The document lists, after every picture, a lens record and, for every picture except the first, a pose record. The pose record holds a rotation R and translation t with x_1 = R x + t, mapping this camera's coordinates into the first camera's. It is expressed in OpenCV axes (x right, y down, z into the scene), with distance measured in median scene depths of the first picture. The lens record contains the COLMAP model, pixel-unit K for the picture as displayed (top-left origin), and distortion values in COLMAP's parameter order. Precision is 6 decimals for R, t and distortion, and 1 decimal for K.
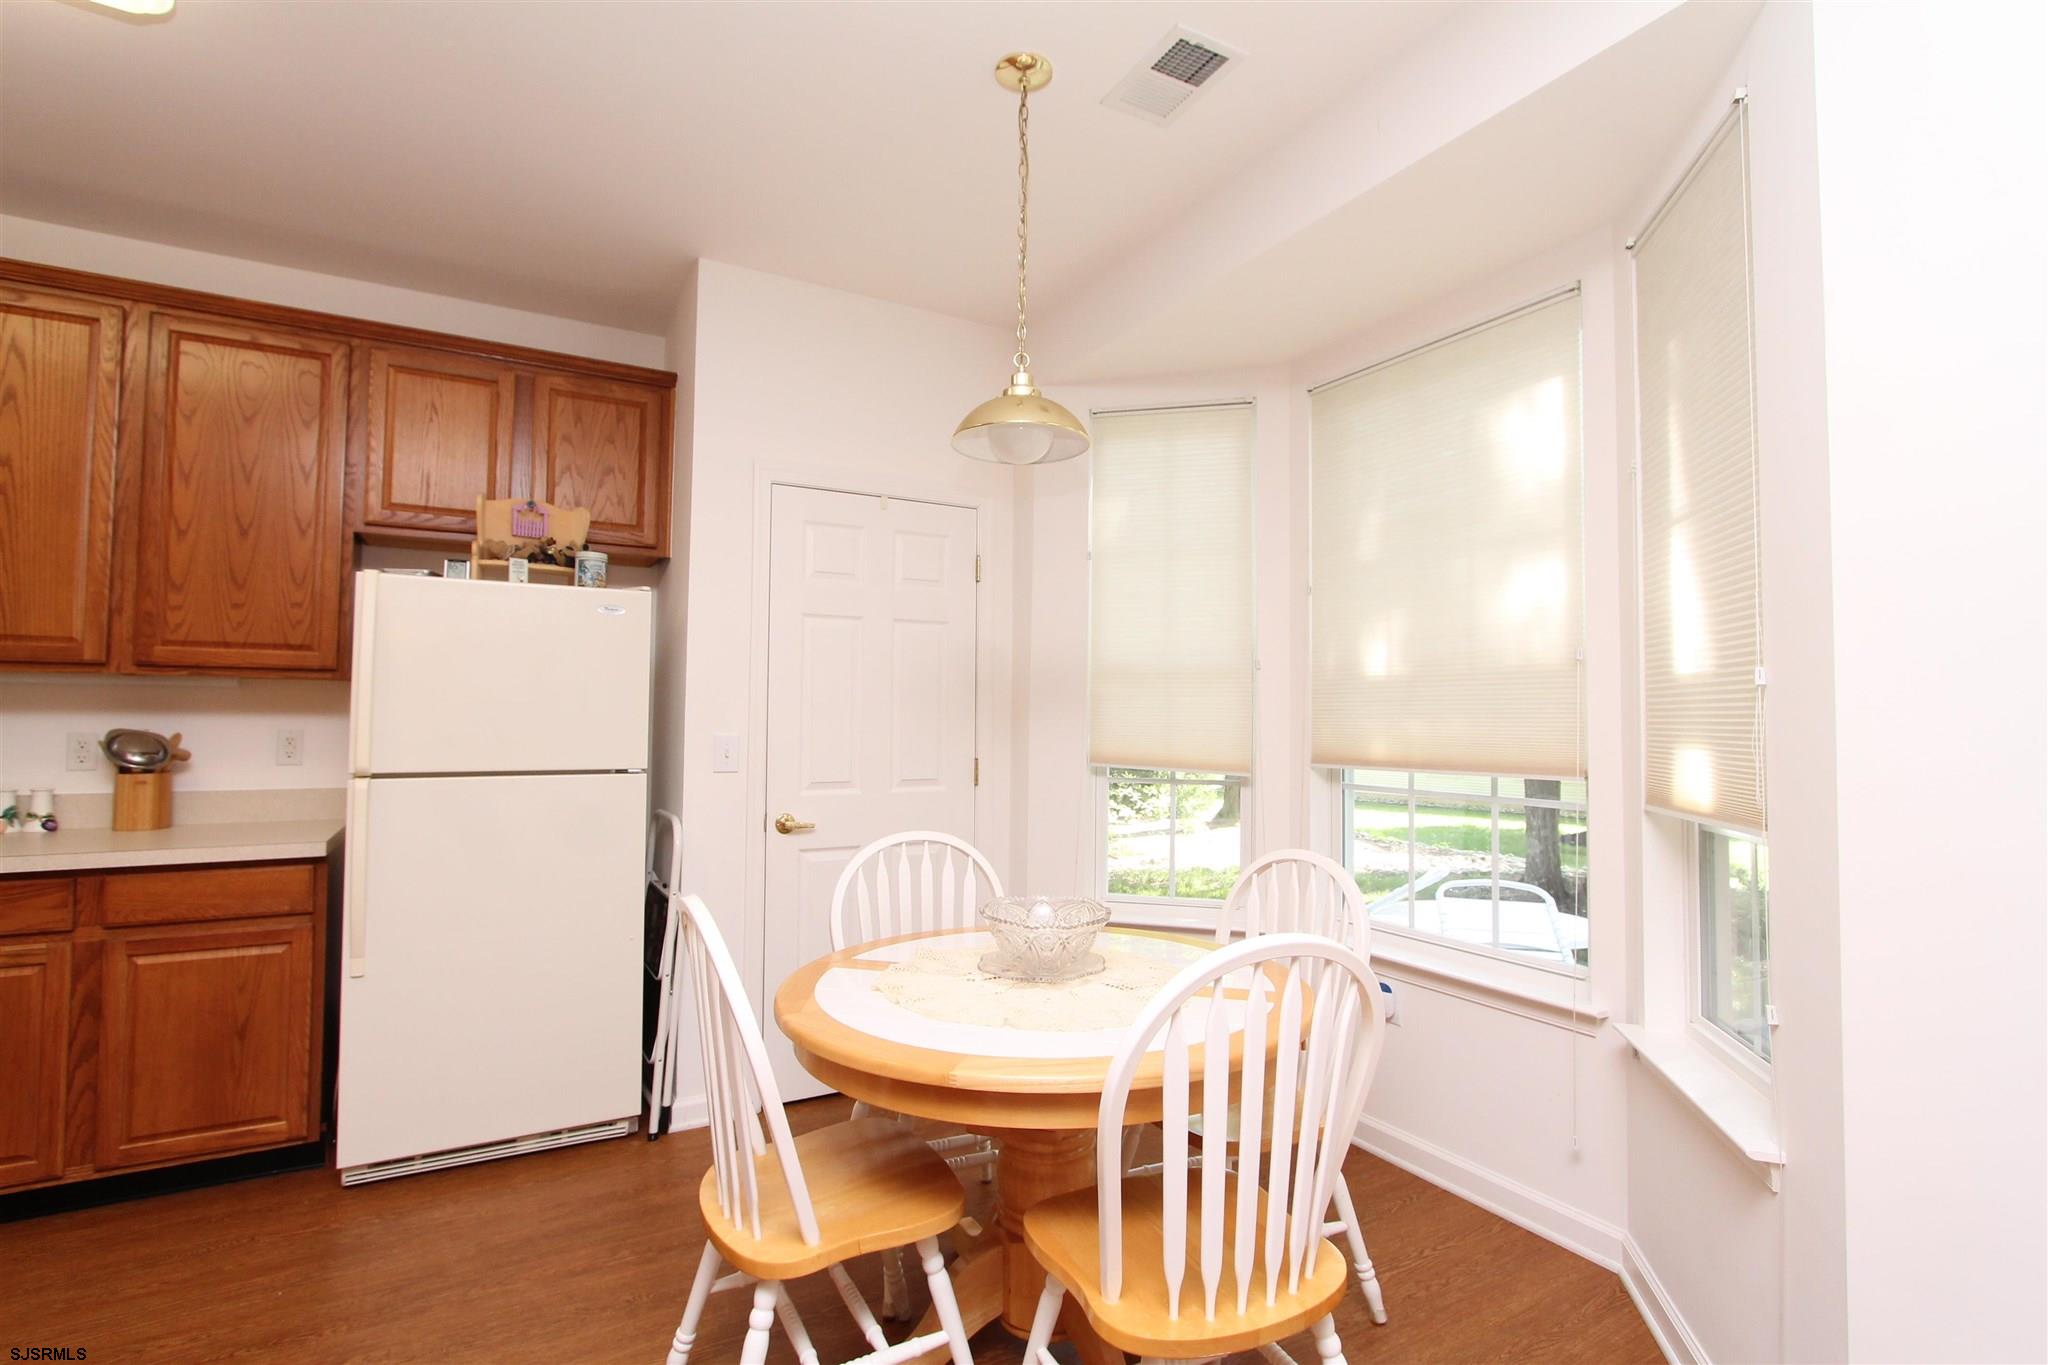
lens RADIAL K [[947.4, 0, 1012.0], [0, 947.4, 687.7], [0, 0, 1]] dist [-0.017325, 0.002818]
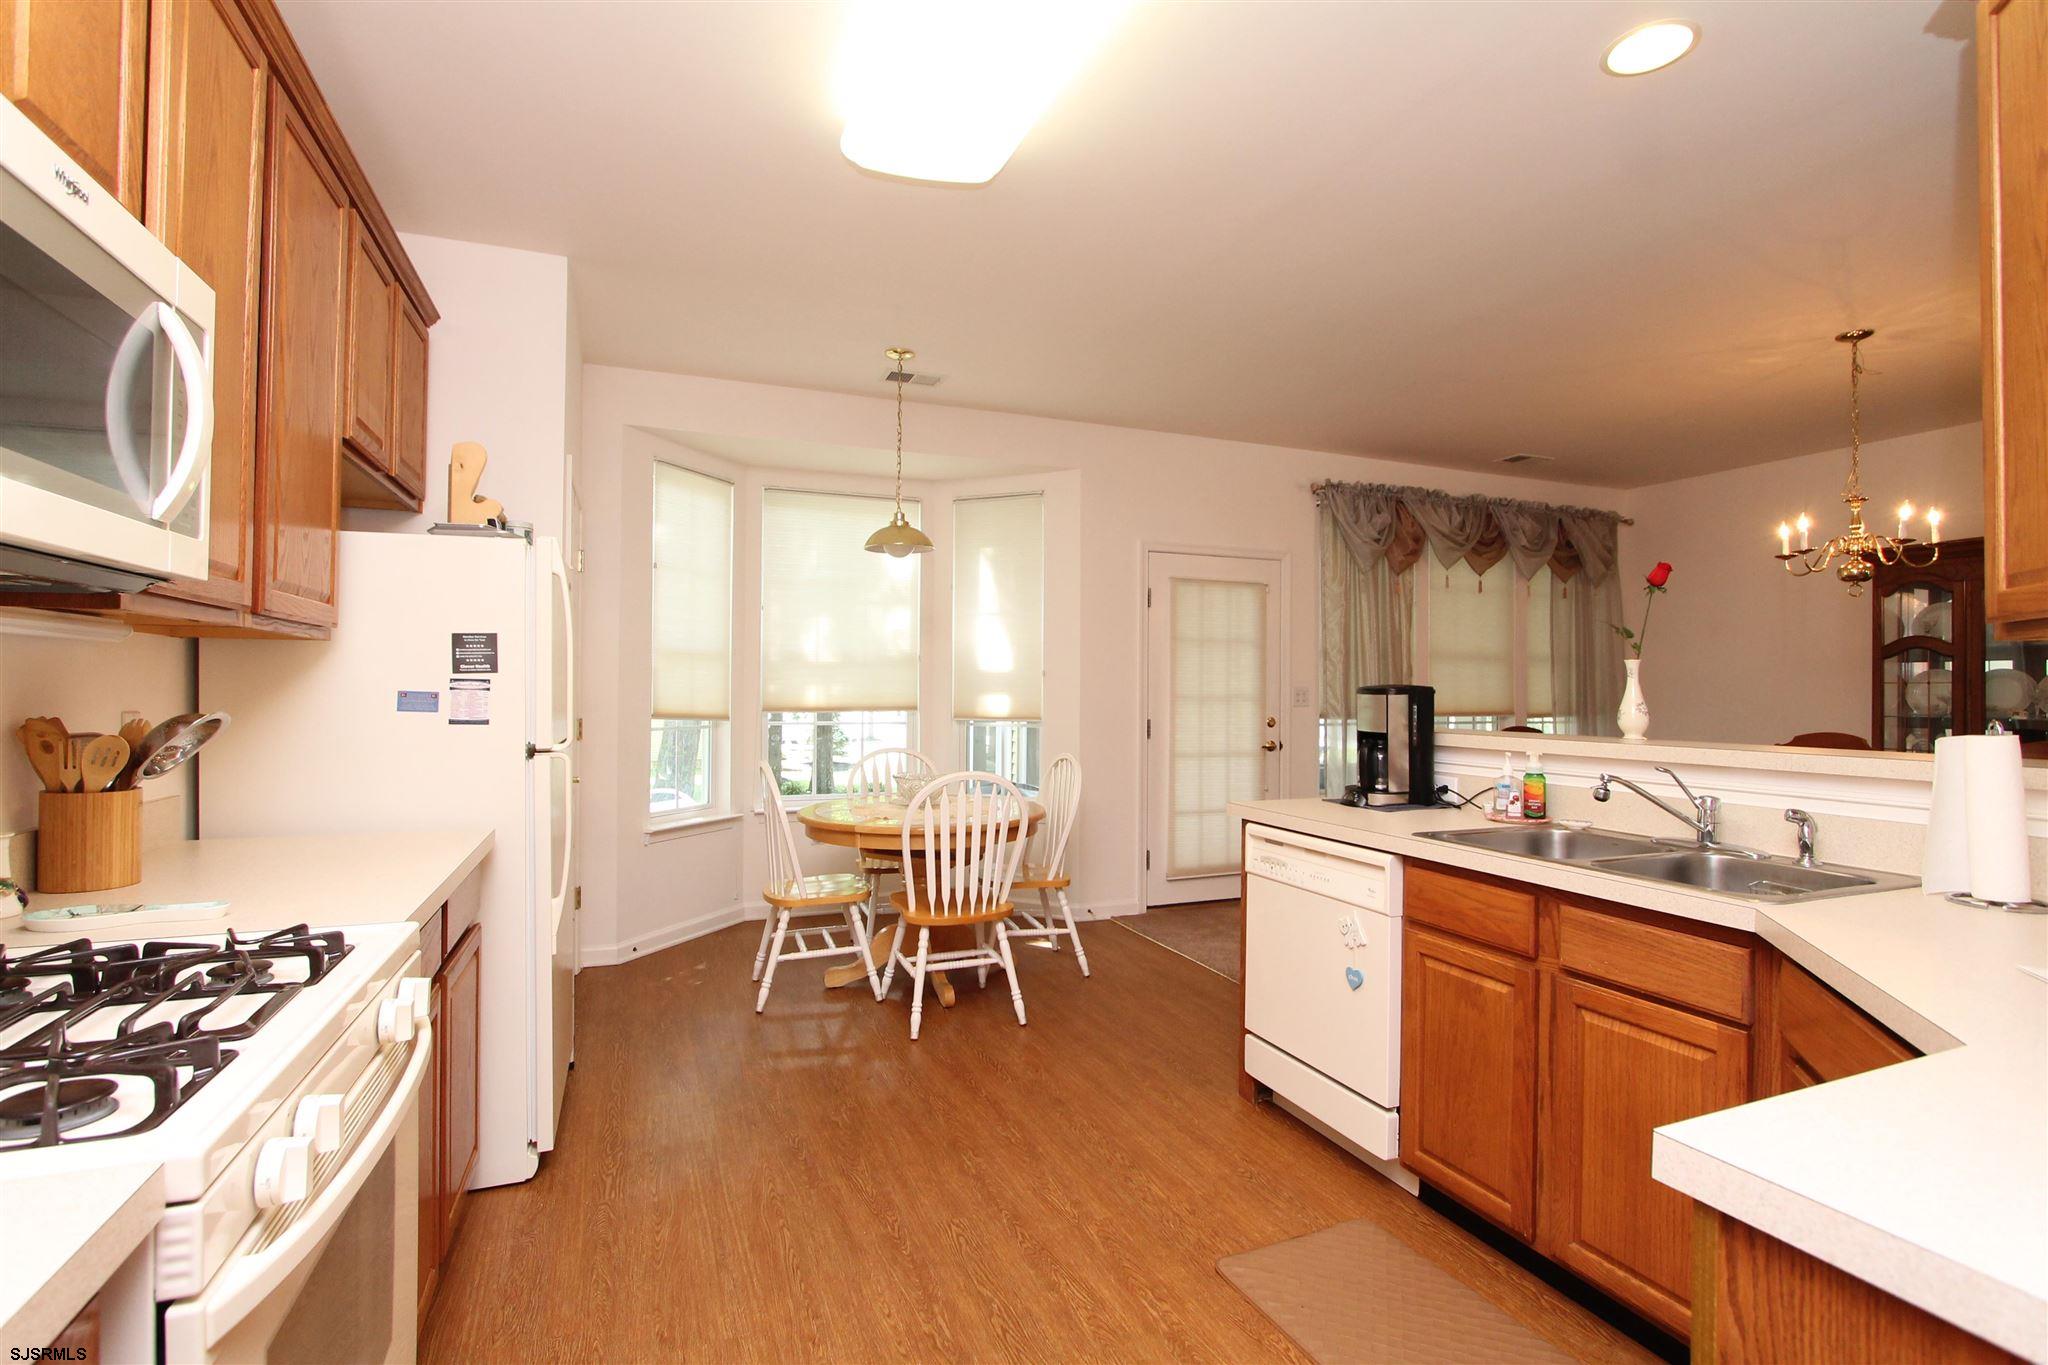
lens RADIAL K [[947.4, 0, 1019.9], [0, 947.4, 682.2], [0, 0, 1]] dist [-0.017325, 0.002818]
pose [[0.129416, -0.007554, 0.991562, -1.462508], [-0.033194, 0.999378, 0.011946, -0.005695], [-0.991035, -0.034460, 0.129085, 0.366141]]
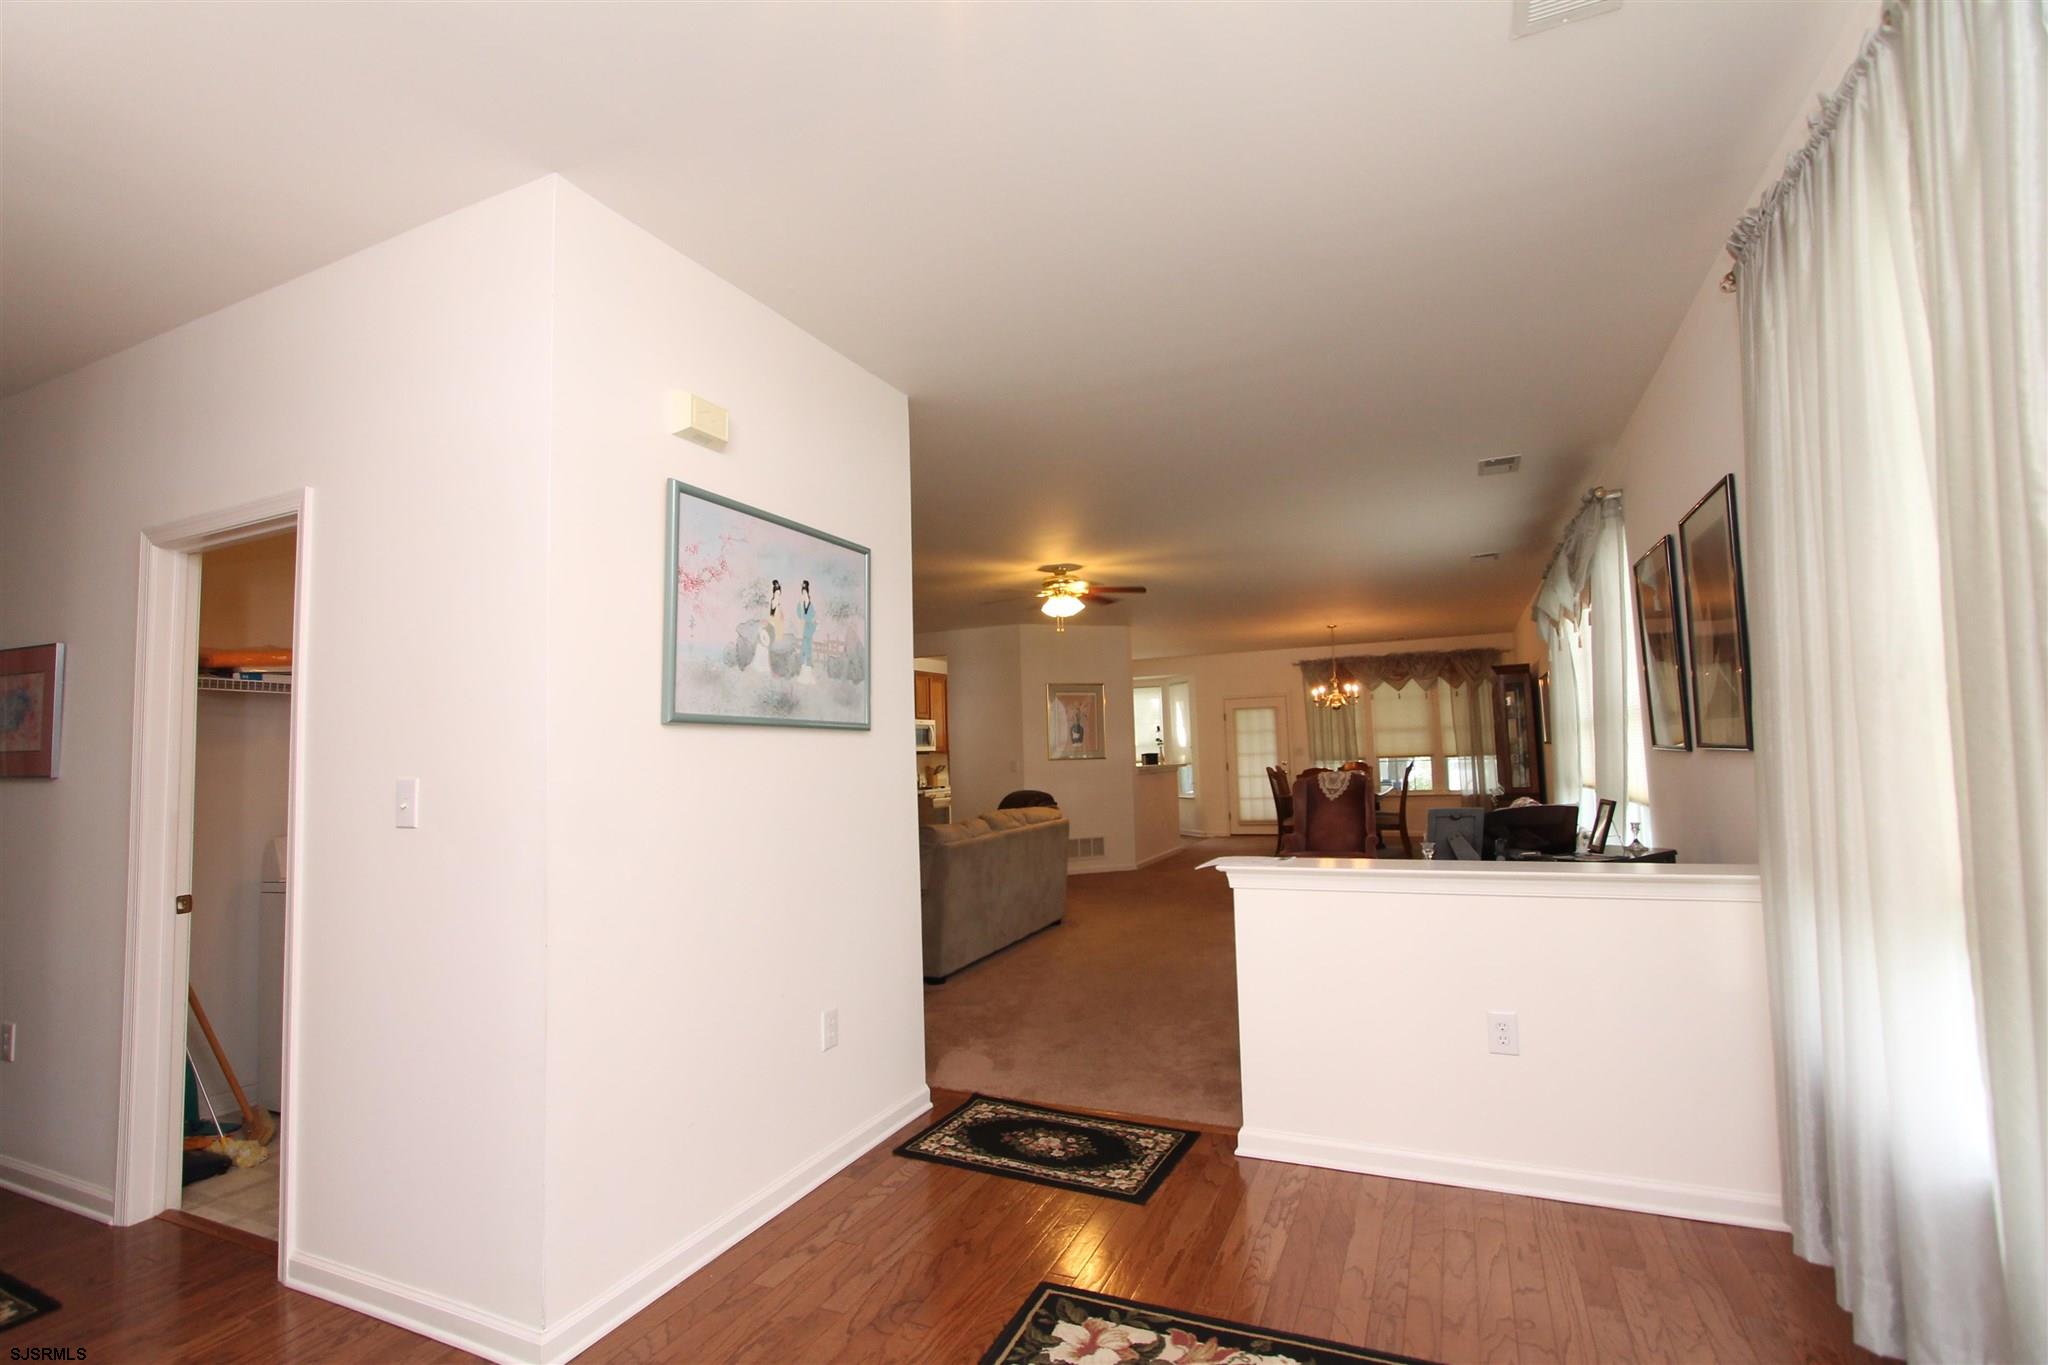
lens RADIAL K [[947.4, 0, 1029.5], [0, 947.4, 674.9], [0, 0, 1]] dist [-0.017325, 0.002818]
pose [[0.797719, 0.021270, 0.602654, -3.467245], [0.022068, 0.997679, -0.064423, -0.084316], [-0.602626, 0.064691, 0.795398, -3.131353]]
